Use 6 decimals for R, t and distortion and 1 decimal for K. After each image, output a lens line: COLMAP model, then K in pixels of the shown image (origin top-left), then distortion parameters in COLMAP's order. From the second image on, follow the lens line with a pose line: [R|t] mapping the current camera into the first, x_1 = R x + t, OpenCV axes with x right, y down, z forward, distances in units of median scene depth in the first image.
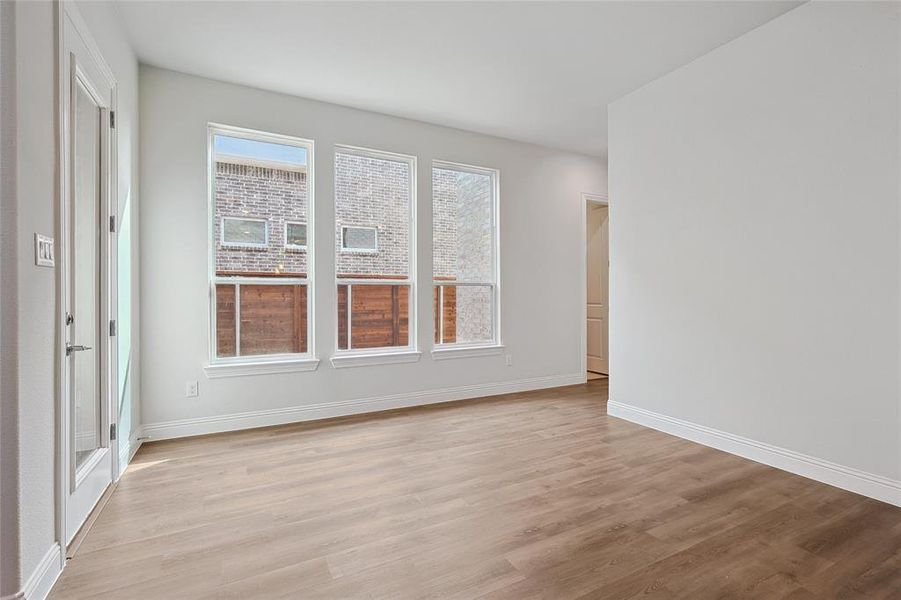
lens RADIAL K [[427.5, 0, 447.6], [0, 427.5, 296.0], [0, 0, 1]] dist [0.002563, 0.000726]
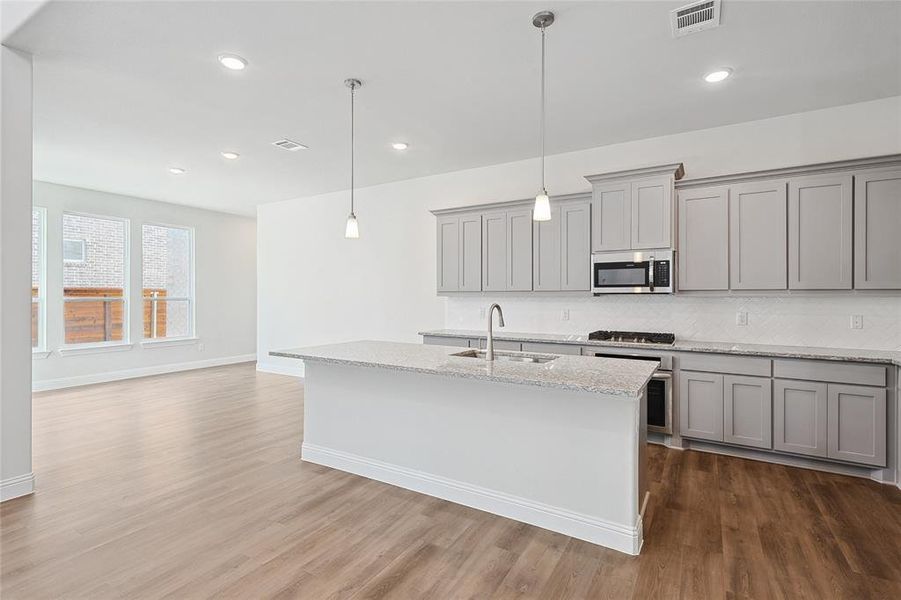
lens RADIAL K [[427.5, 0, 450.6], [0, 427.5, 295.9], [0, 0, 1]] dist [0.002563, 0.000726]
pose [[0.843439, 0.003767, 0.537212, 0.061849], [-0.002094, 0.999991, -0.003725, -0.033340], [-0.537221, 0.002016, 0.843439, -0.761392]]
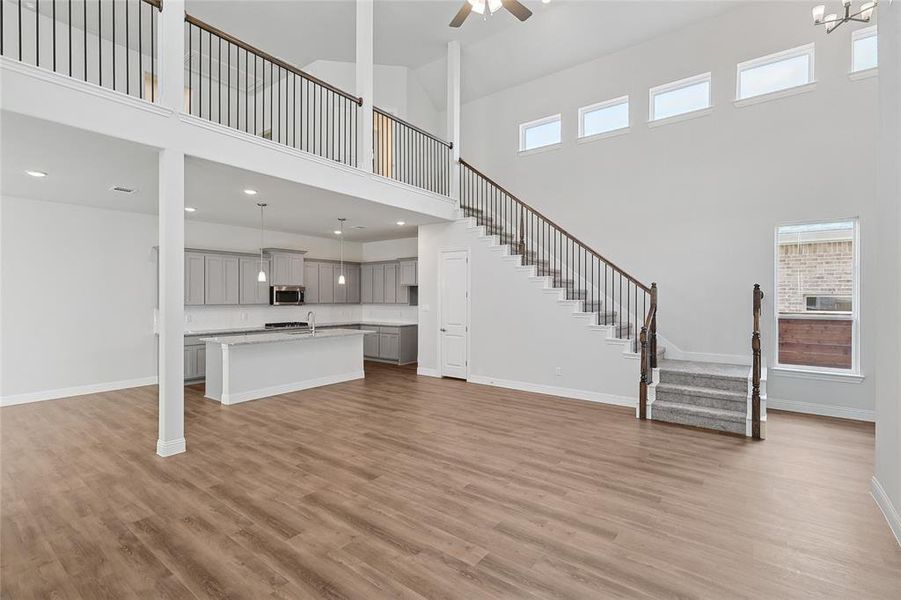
lens RADIAL K [[419.3, 0, 450.7], [0, 419.3, 294.9], [0, 0, 1]] dist [0.005105, 0.000726]
pose [[-0.439668, 0.007514, 0.898129, -1.019760], [0.003213, 0.999972, -0.006793, -0.067654], [-0.898155, -0.000100, -0.439679, -0.141708]]
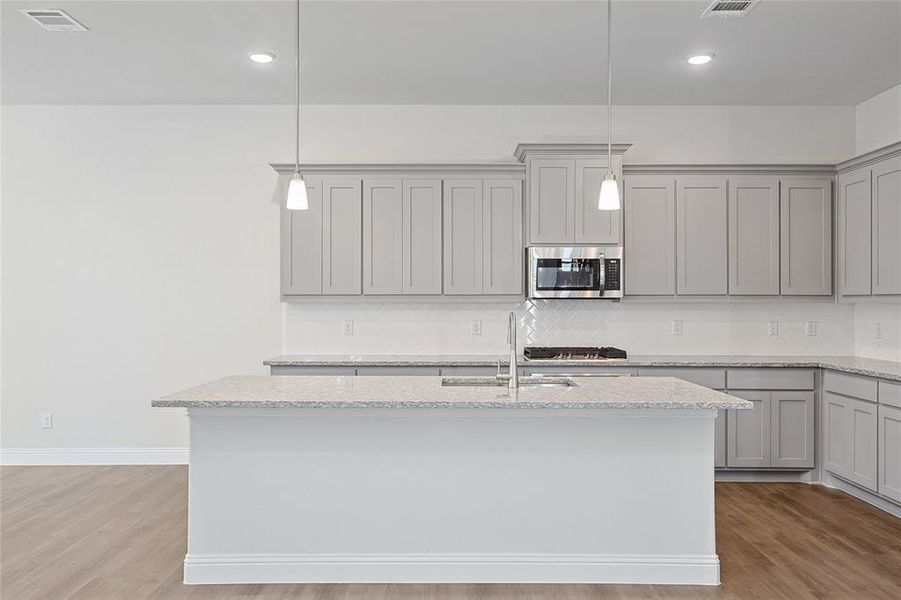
lens RADIAL K [[696.6, 0, 446.2], [0, 696.6, 298.7], [0, 0, 1]] dist [-0.012160, 0.012069]
pose [[0.456092, 0.006721, 0.889907, -0.217118], [-0.000182, 0.999972, -0.007459, -0.033651], [-0.889933, 0.003239, 0.456081, -0.580015]]
